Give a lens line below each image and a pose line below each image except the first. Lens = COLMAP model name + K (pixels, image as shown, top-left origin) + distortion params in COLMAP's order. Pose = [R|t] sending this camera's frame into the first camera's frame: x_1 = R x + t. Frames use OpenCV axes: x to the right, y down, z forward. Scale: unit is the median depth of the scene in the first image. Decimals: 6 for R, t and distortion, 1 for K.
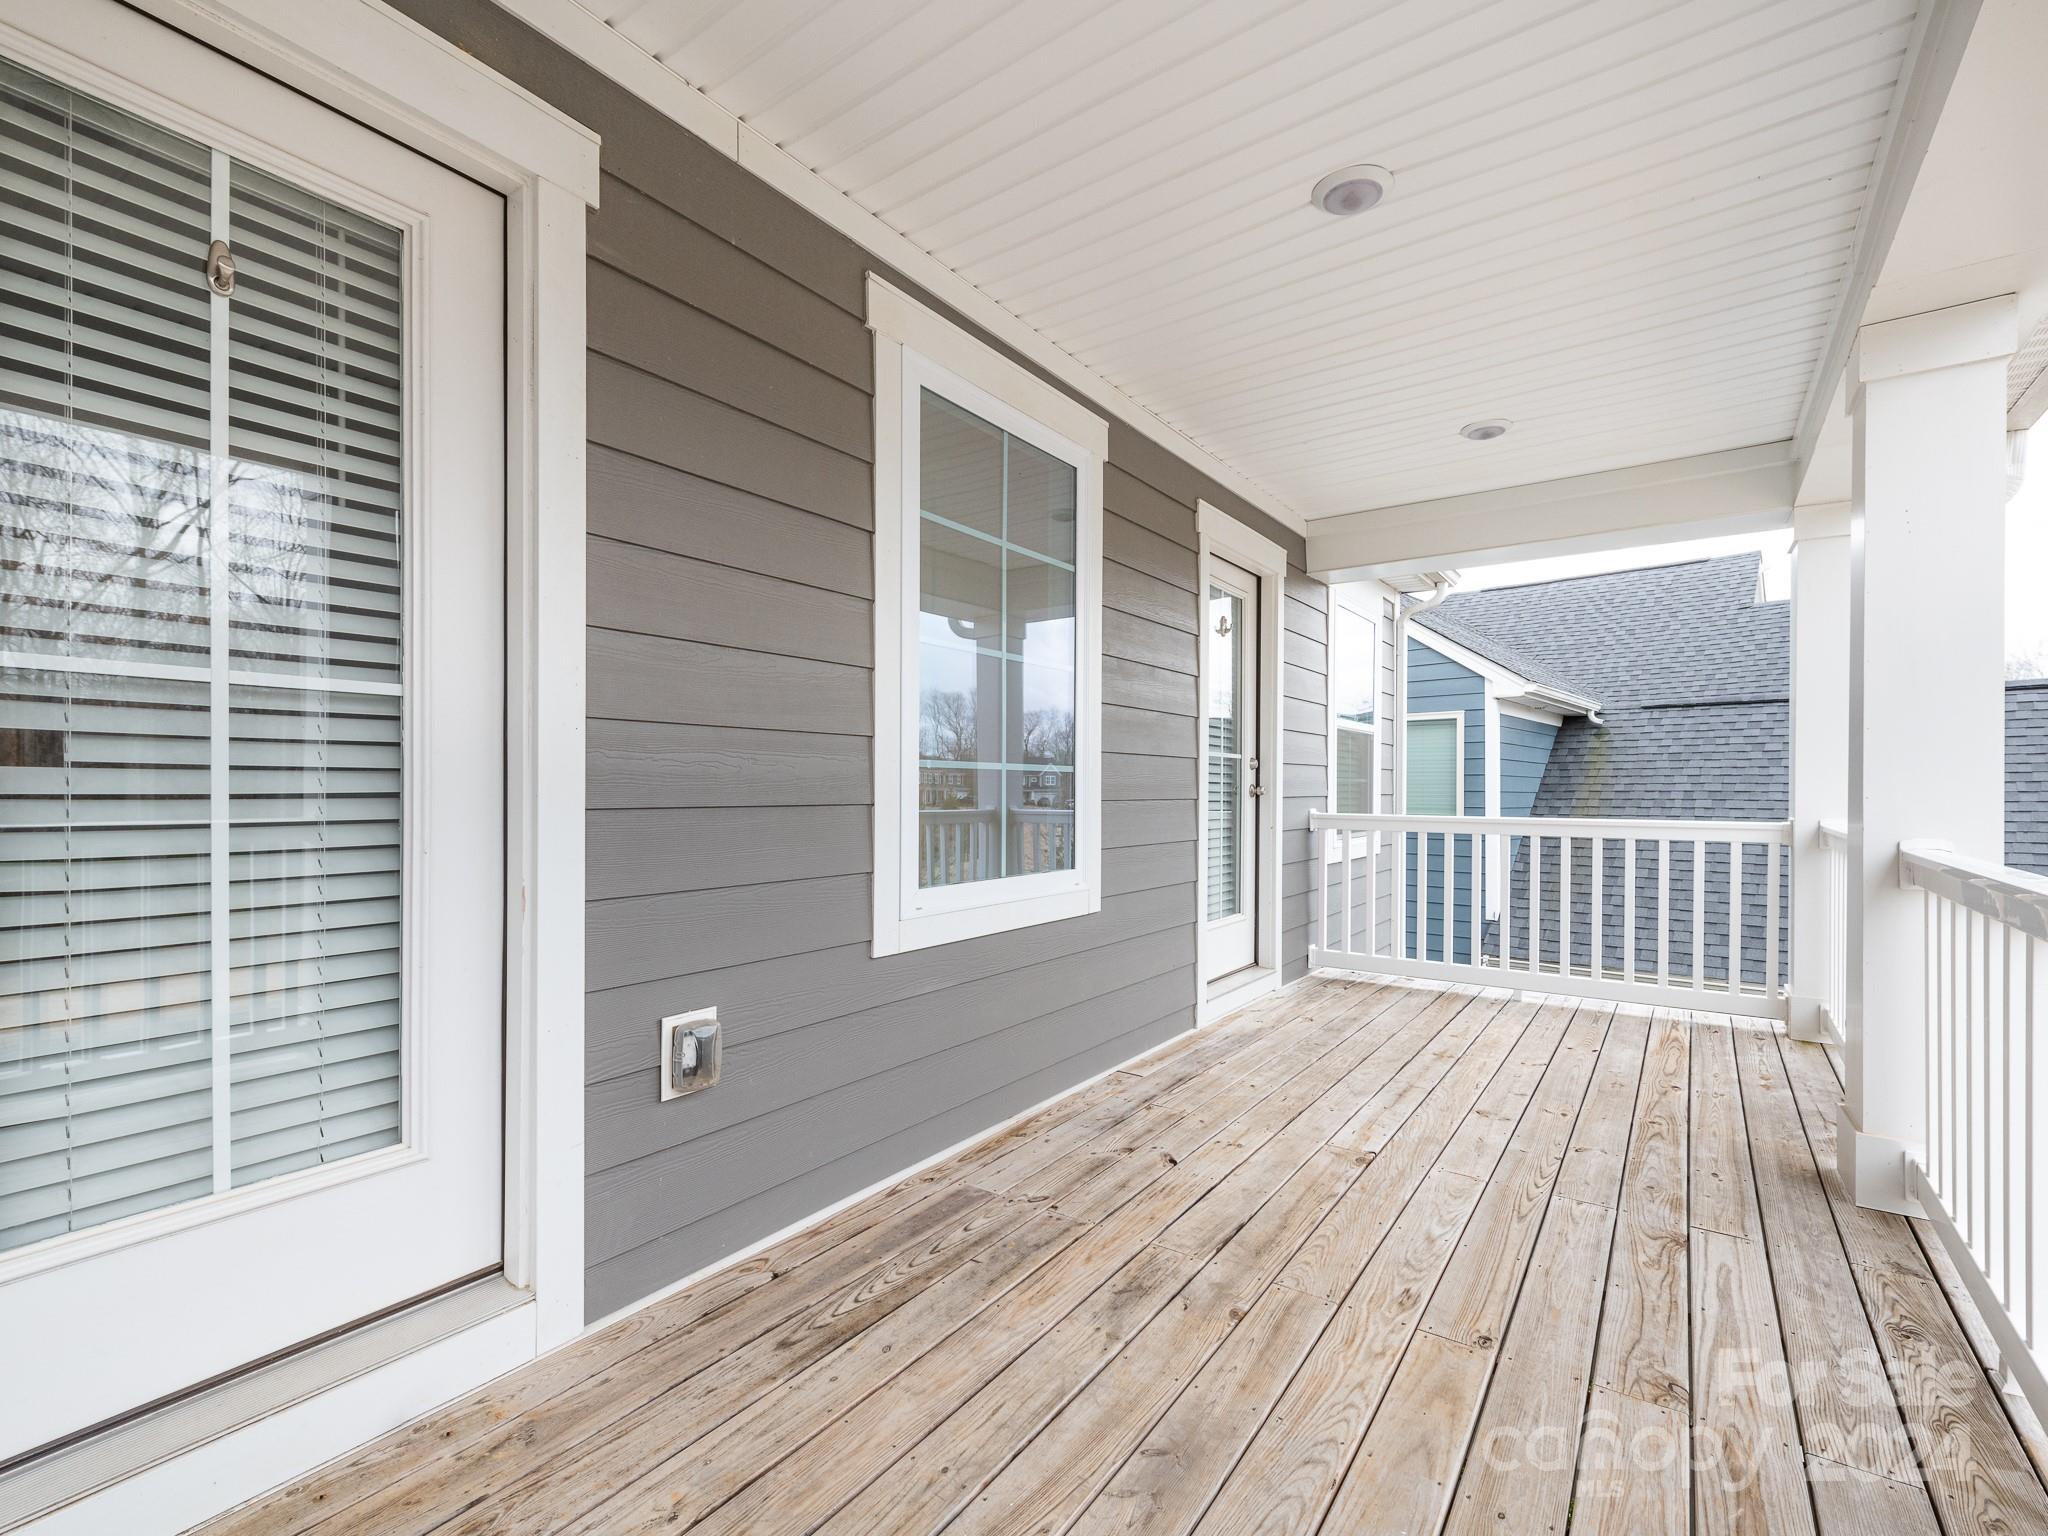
lens RADIAL K [[907.0, 0, 1025.8], [0, 907.0, 780.7], [0, 0, 1]] dist [0.001796, -0.000151]
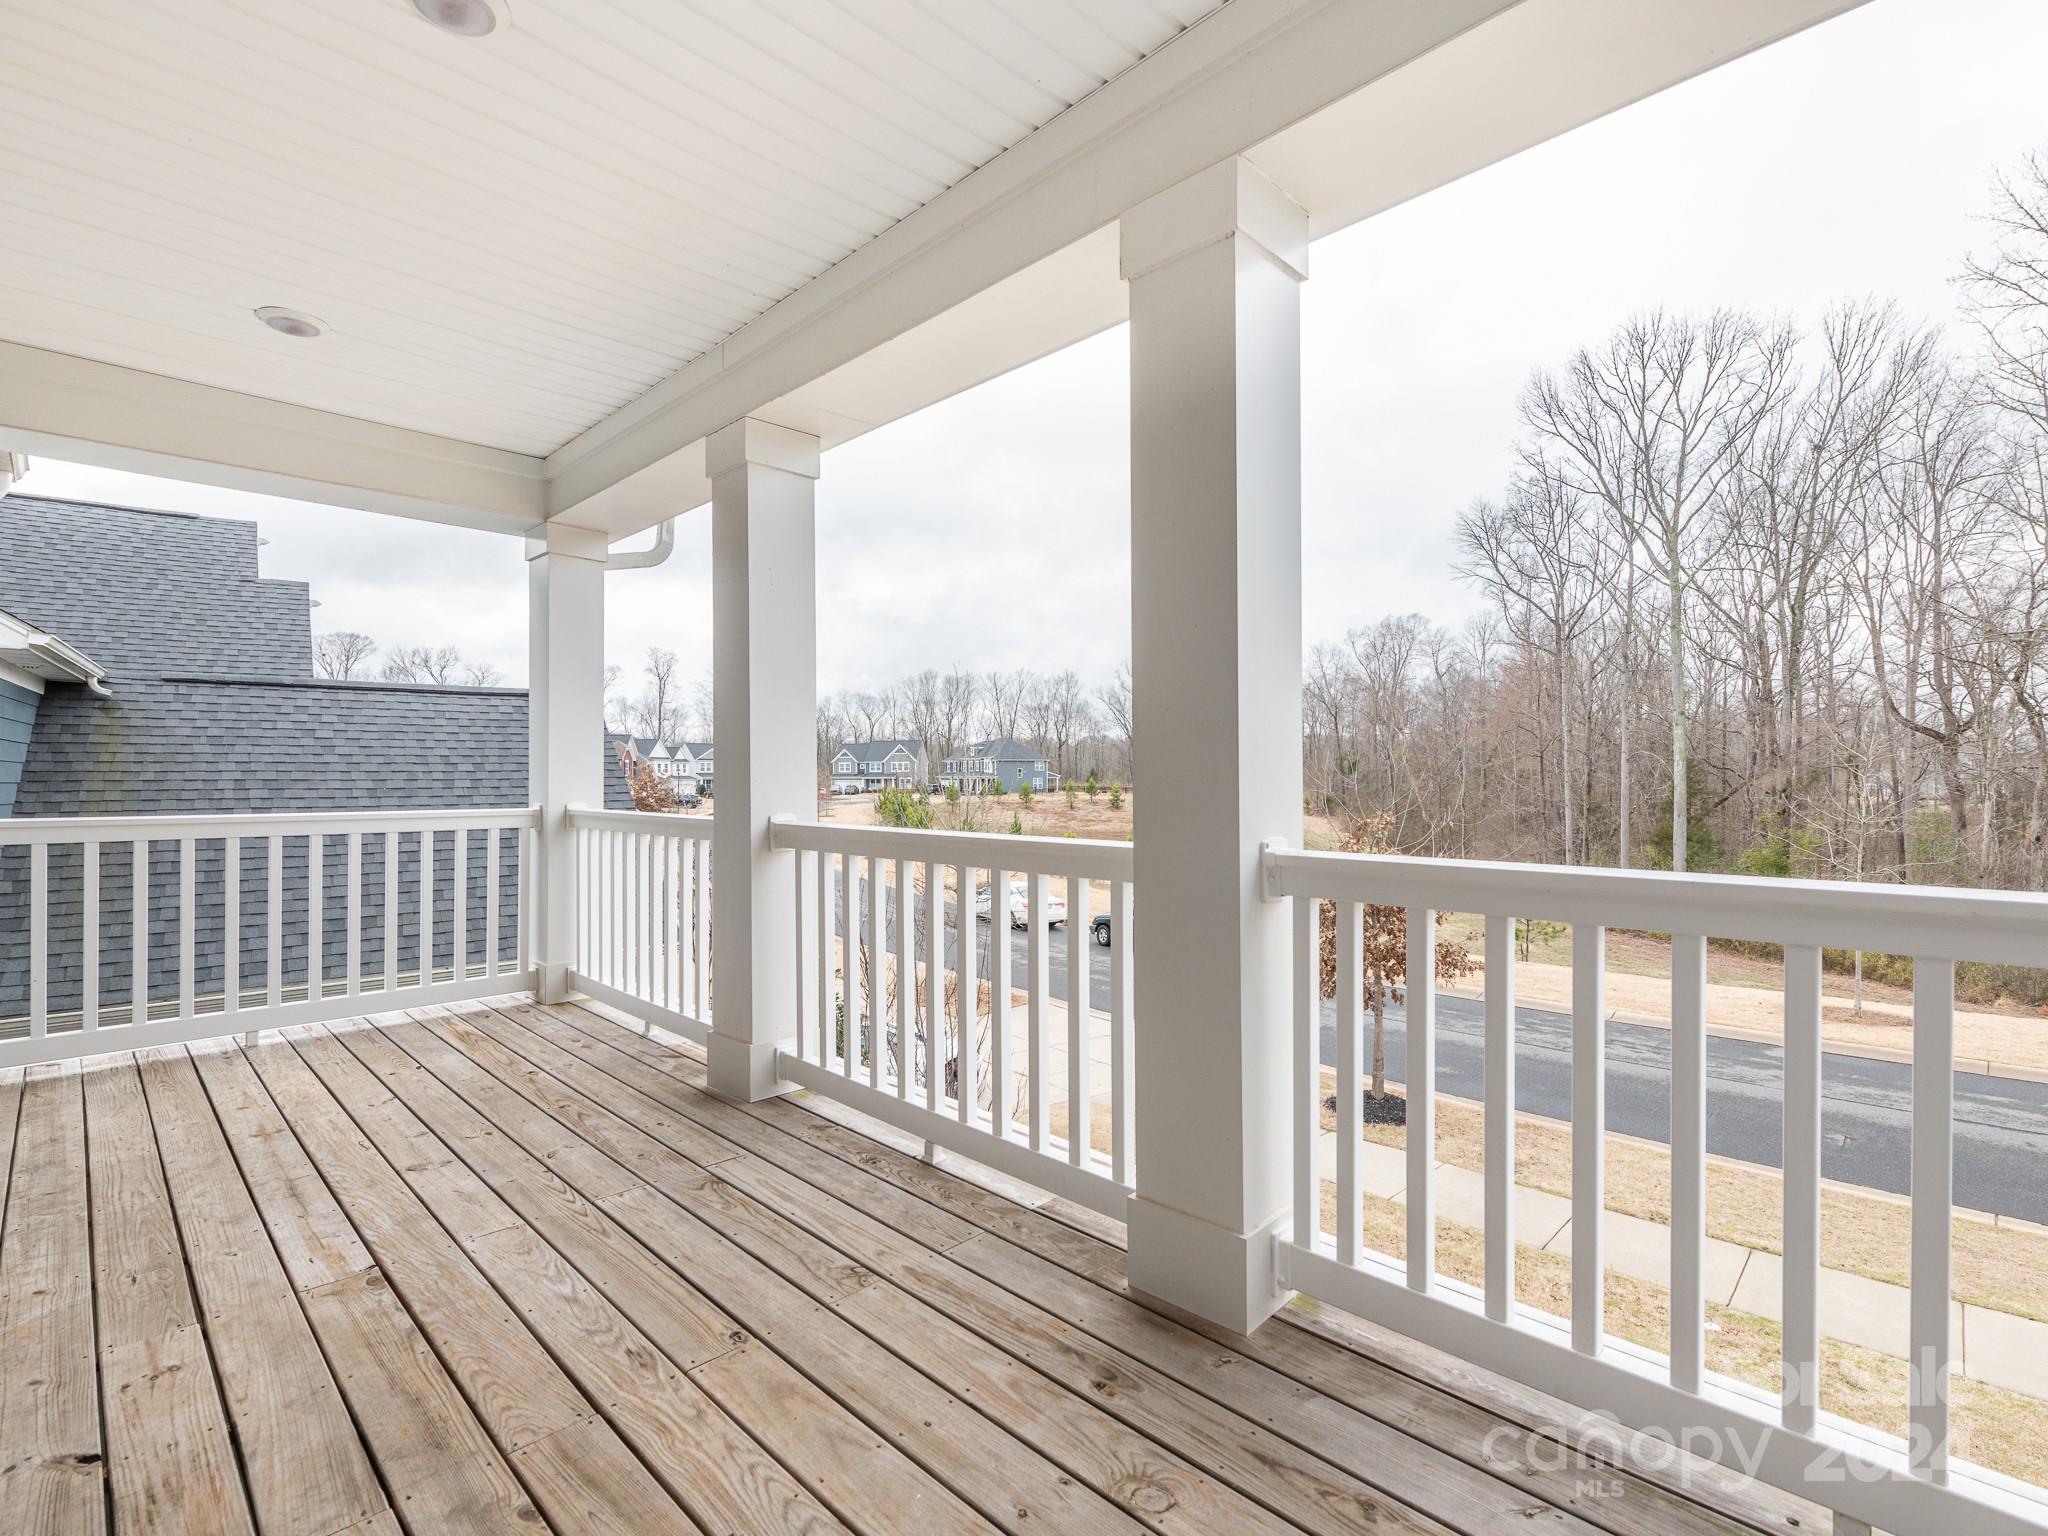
lens RADIAL K [[974.3, 0, 1024.0], [0, 974.3, 768.0], [0, 0, 1]] dist [0.000262, -0.001097]
pose [[0.157998, 0.005839, 0.987422, -0.091772], [-0.005718, 0.999971, -0.004999, 0.000275], [-0.987423, -0.004856, 0.158027, 0.097469]]
